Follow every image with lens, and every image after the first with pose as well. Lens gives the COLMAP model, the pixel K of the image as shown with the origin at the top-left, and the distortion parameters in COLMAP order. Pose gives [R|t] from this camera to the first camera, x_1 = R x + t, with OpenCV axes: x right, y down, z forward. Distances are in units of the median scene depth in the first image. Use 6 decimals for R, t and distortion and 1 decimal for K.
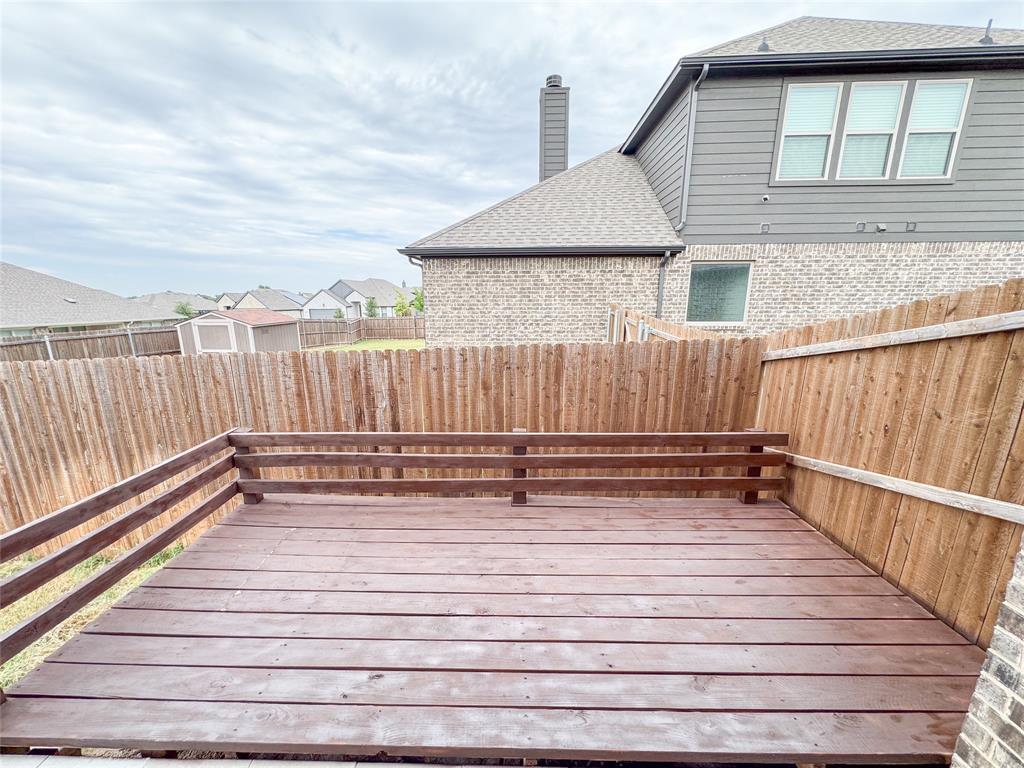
lens RADIAL K [[415.6, 0, 500.2], [0, 415.6, 402.2], [0, 0, 1]] dist [-0.005363, 0.000385]
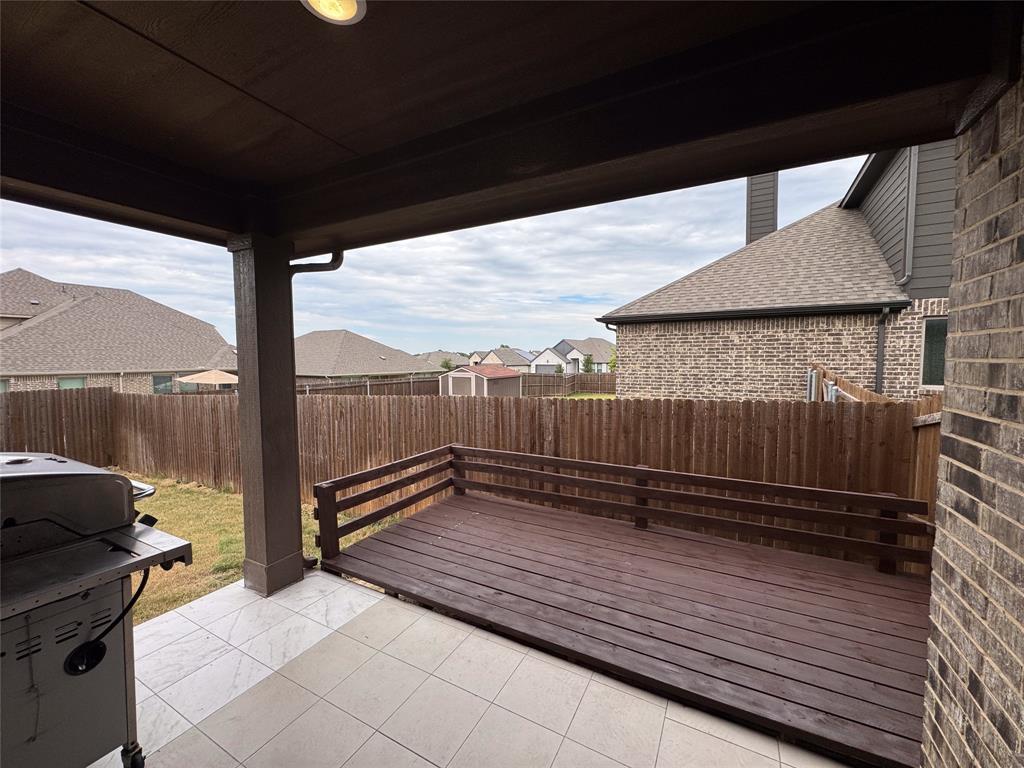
lens RADIAL K [[415.6, 0, 517.7], [0, 415.6, 382.0], [0, 0, 1]] dist [-0.005363, 0.000385]
pose [[0.889652, 0.026525, -0.455868, 0.107311], [-0.107483, 0.982427, -0.152595, 0.019495], [0.443810, 0.184754, 0.876869, -0.120147]]
